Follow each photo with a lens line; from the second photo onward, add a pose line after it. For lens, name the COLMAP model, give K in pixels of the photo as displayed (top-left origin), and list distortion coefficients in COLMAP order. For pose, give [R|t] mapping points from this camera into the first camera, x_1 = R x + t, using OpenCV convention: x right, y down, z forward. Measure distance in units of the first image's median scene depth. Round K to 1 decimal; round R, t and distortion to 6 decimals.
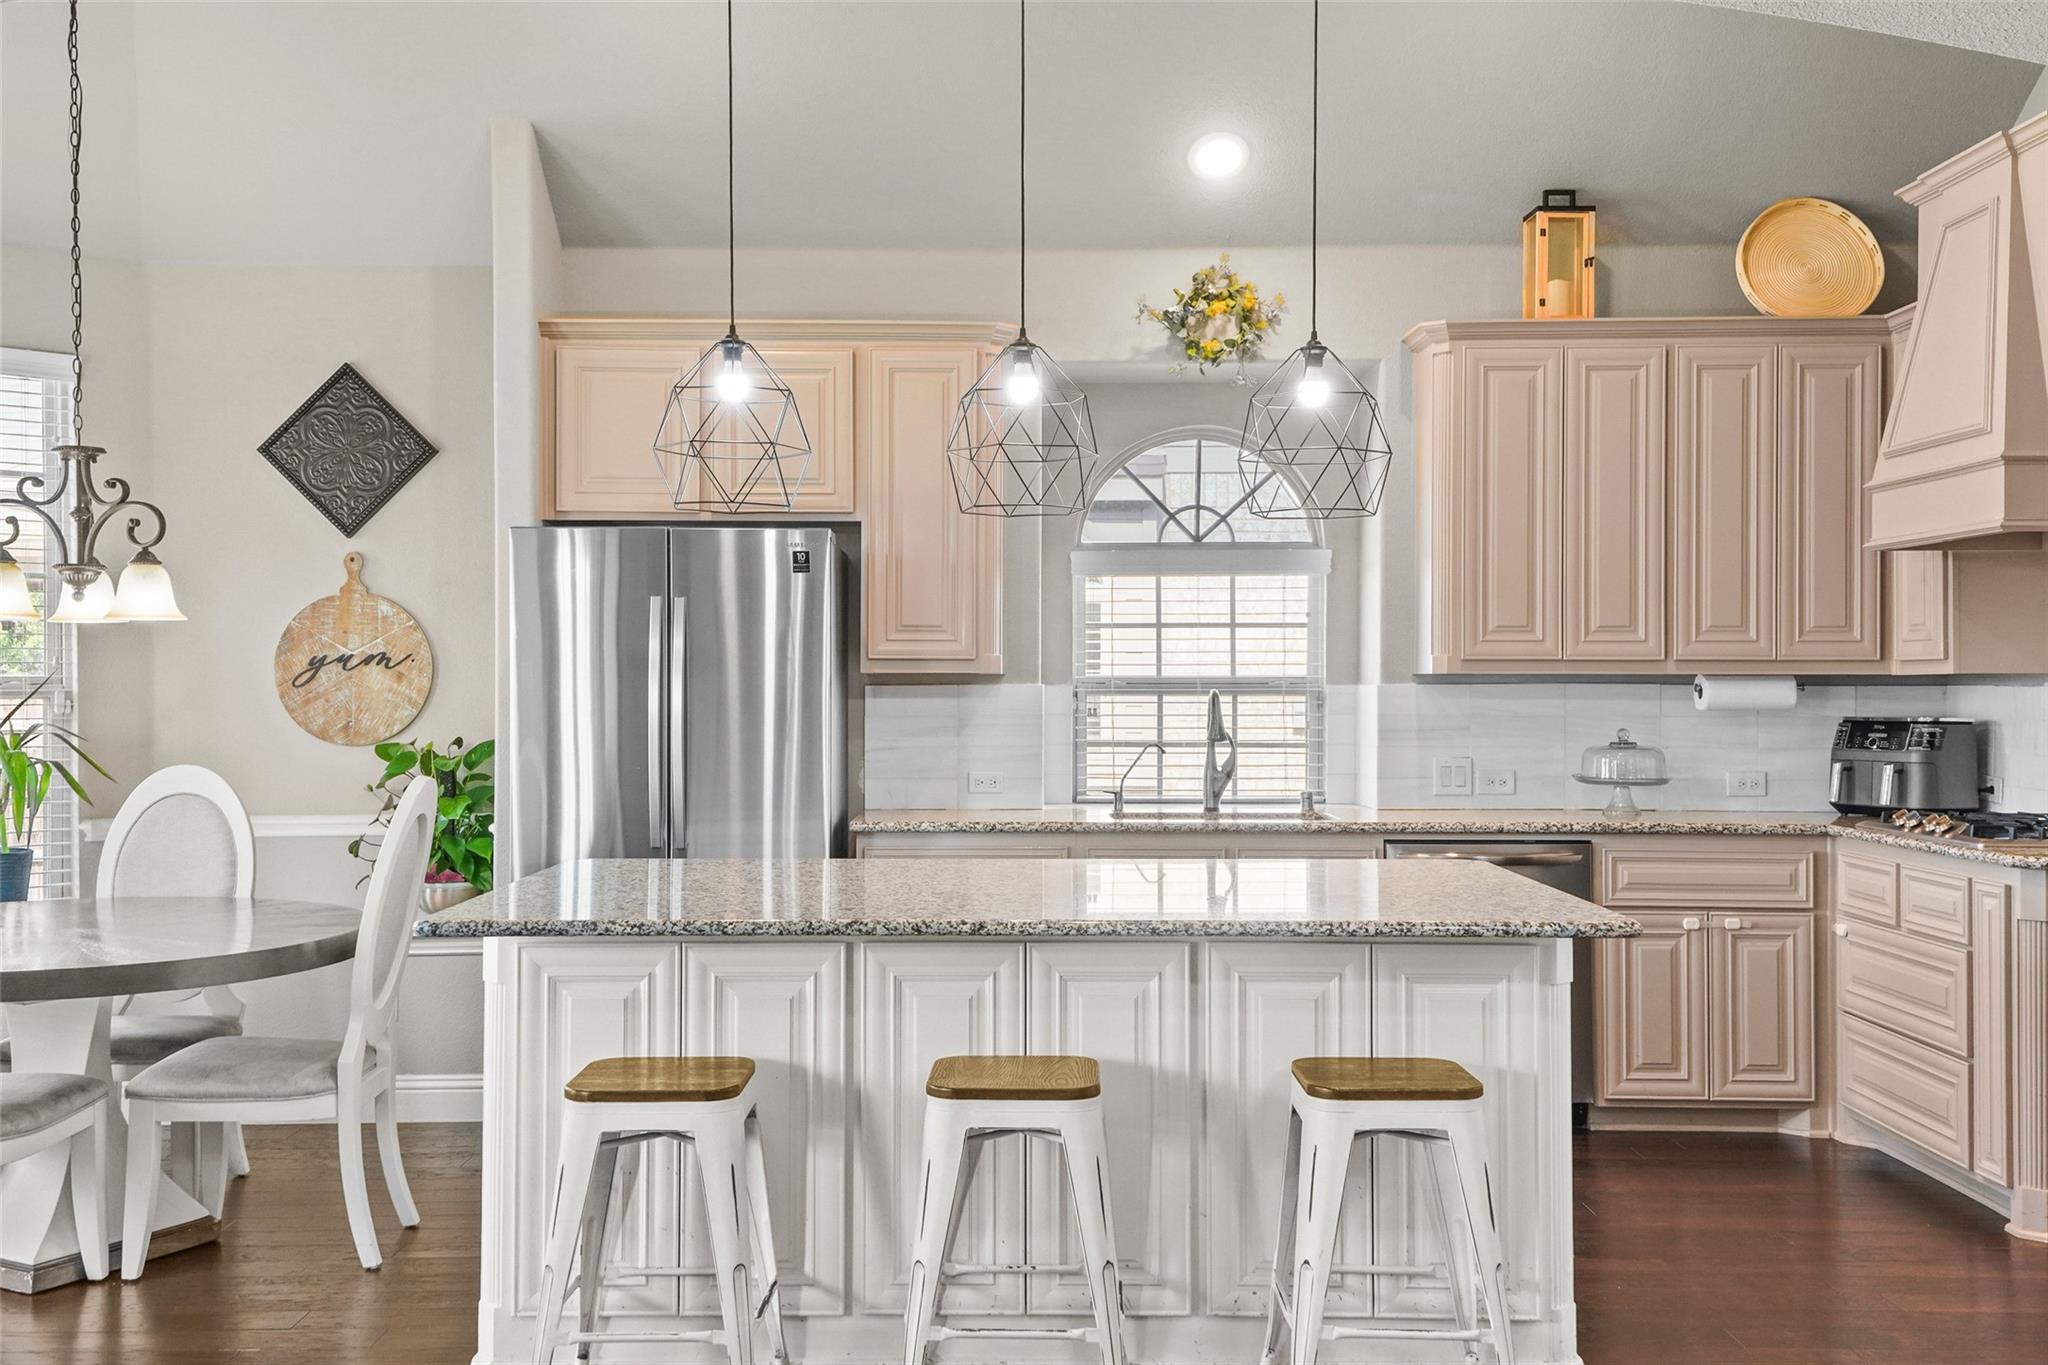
lens RADIAL K [[2014.5, 0, 1024.5], [0, 2014.5, 672.5], [0, 0, 1]] dist [0.056289, 0.000000]
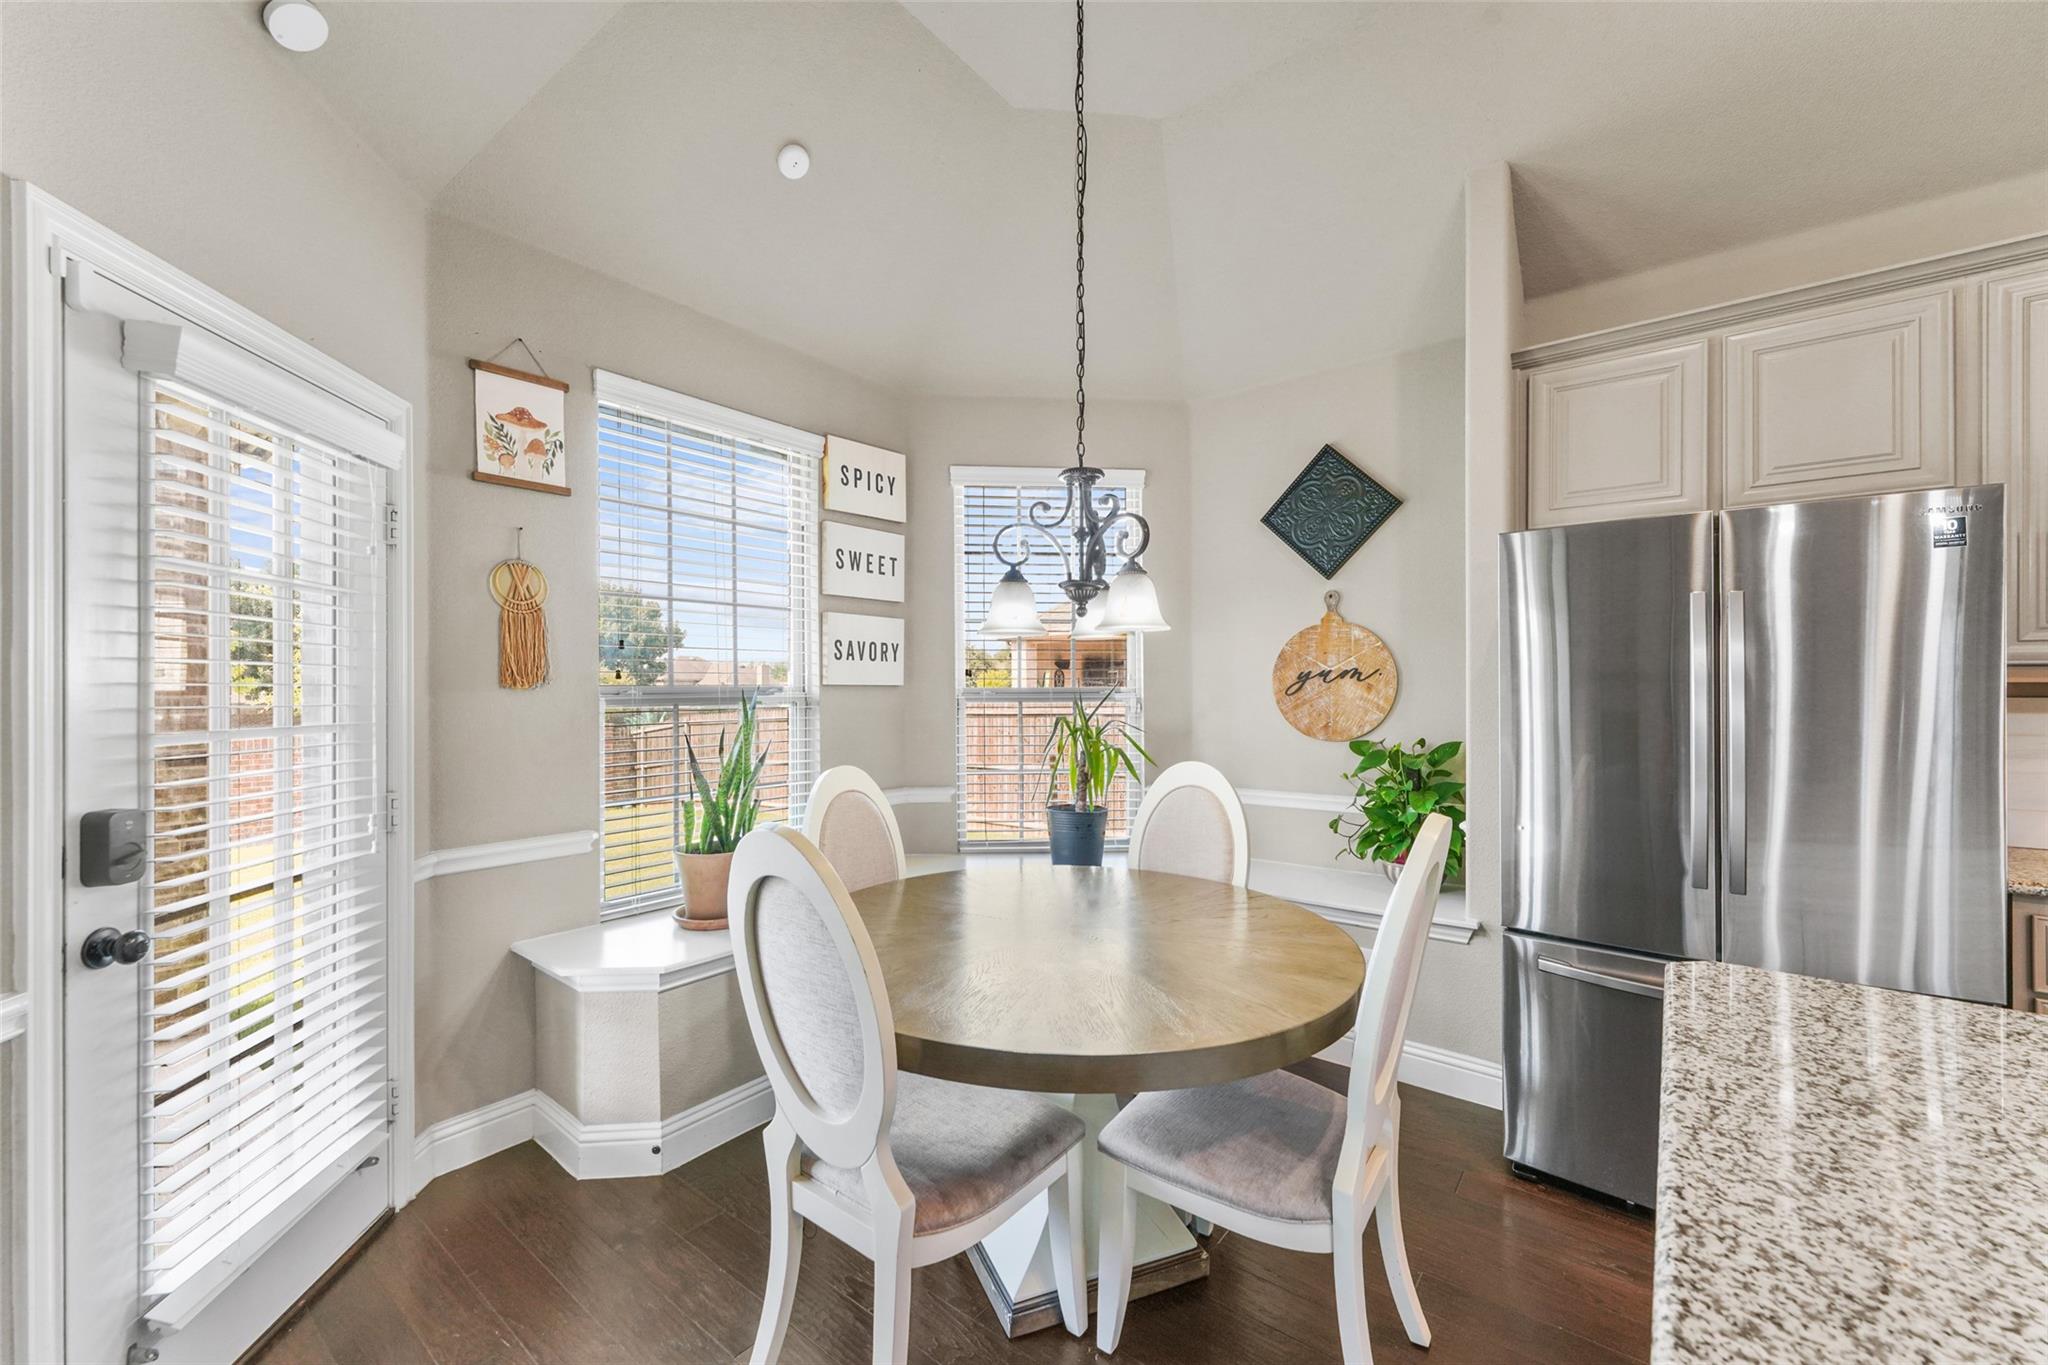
lens RADIAL K [[810.5, 0, 1001.9], [0, 810.5, 686.7], [0, 0, 1]] dist [0.004943, -0.000205]
pose [[0.769592, -0.001077, -0.638535, -0.166498], [0.001886, 0.999998, 0.000588, 0.000944], [0.638533, -0.001657, 0.769593, 0.478788]]
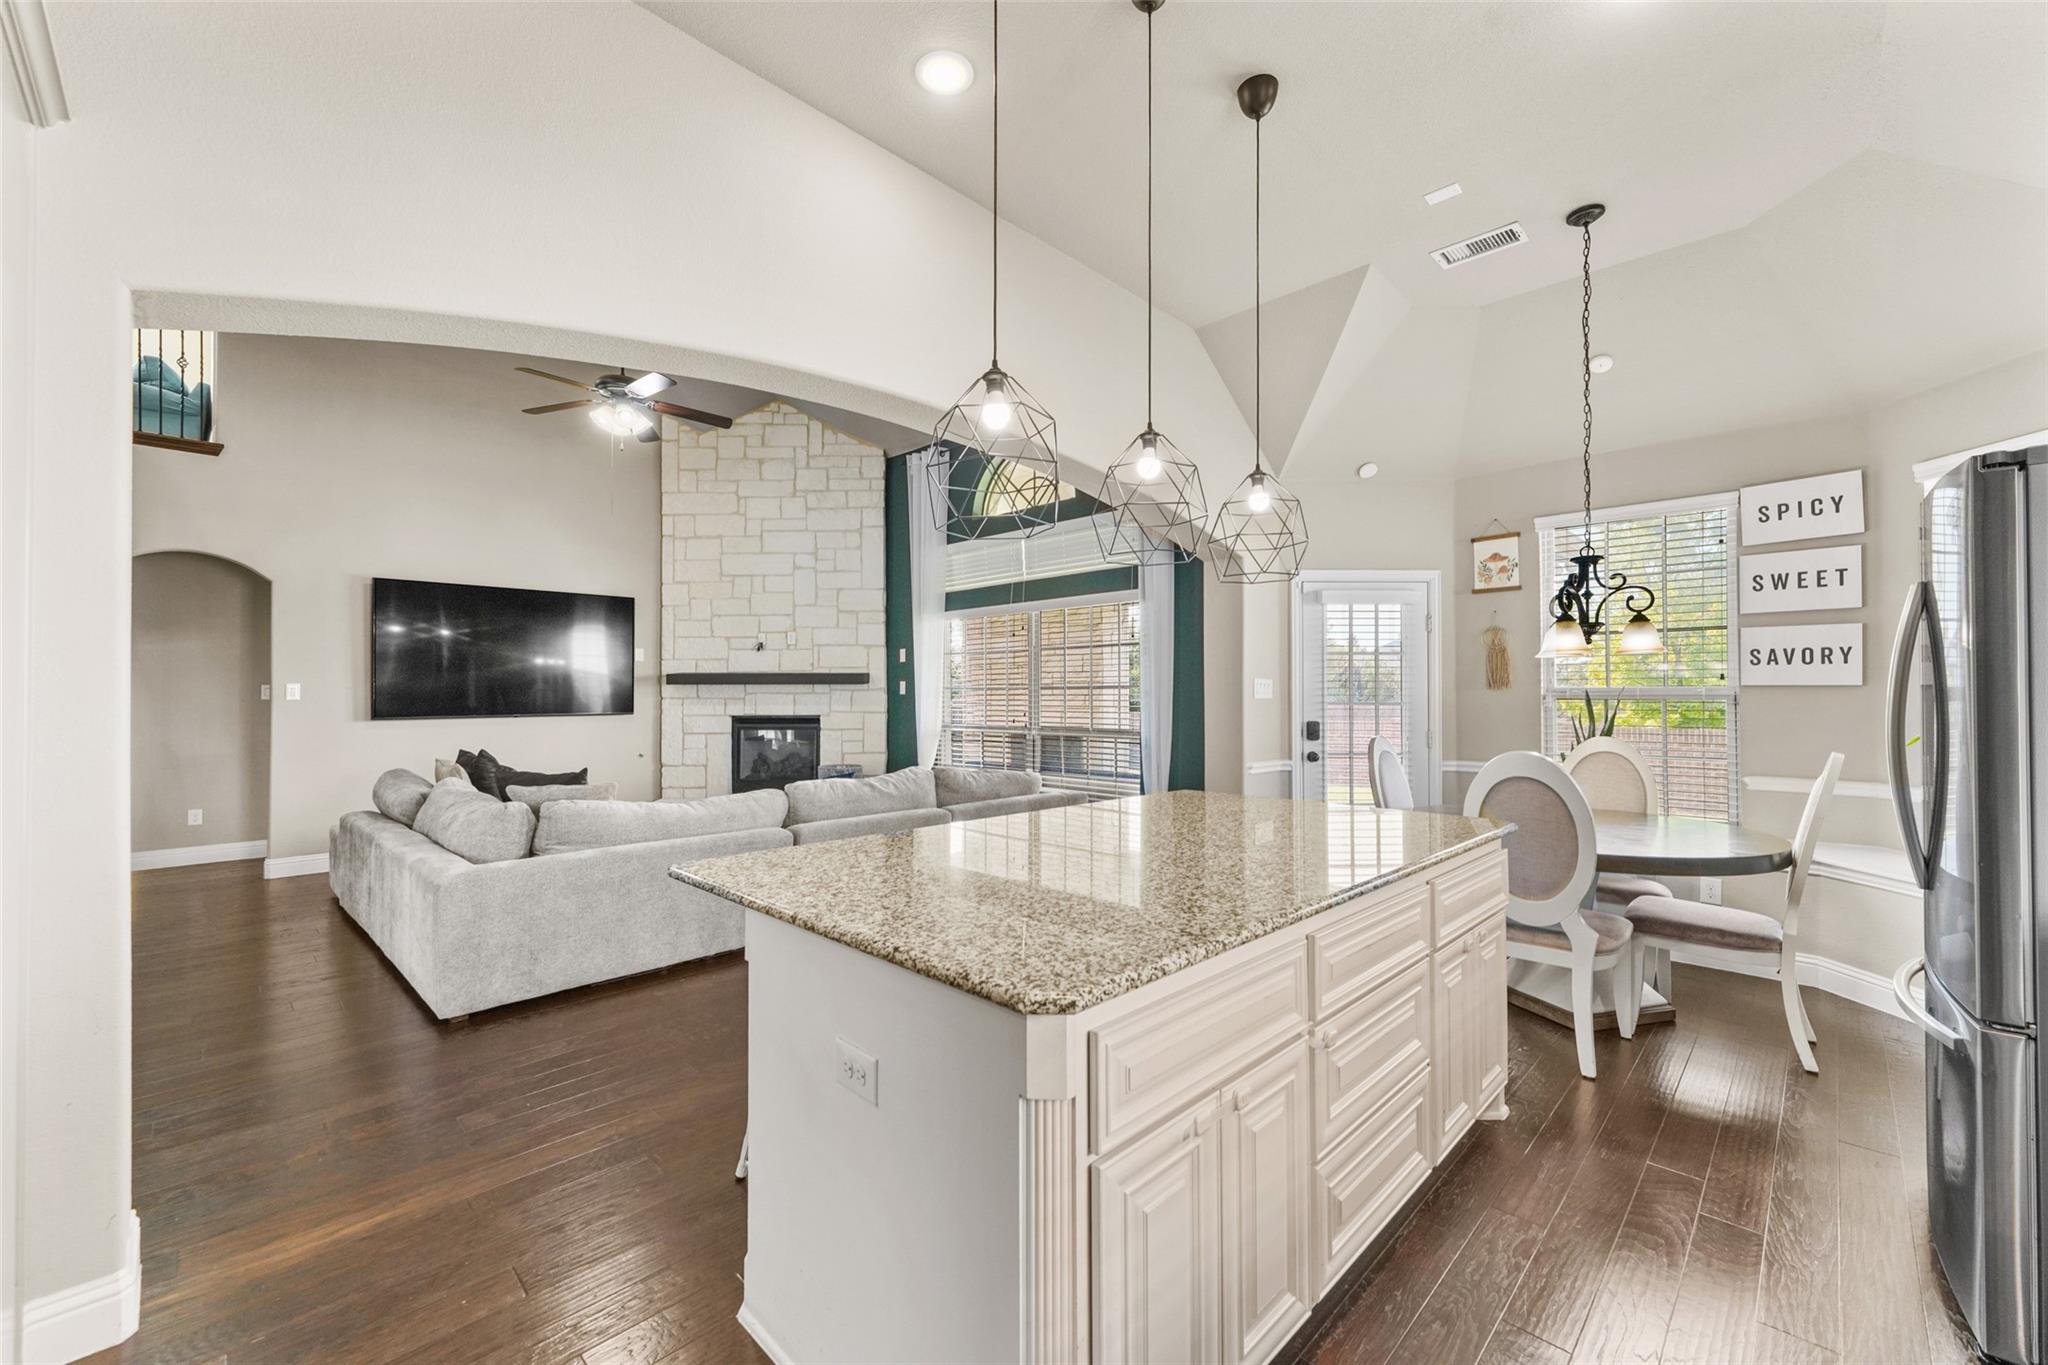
lens RADIAL K [[810.5, 0, 1023.5], [0, 810.5, 684.8], [0, 0, 1]] dist [0.004943, -0.000205]
pose [[-0.707623, -0.001358, -0.706589, 0.281212], [0.006938, 0.999937, -0.008870, 0.001172], [0.706556, -0.011179, -0.707569, 0.849543]]
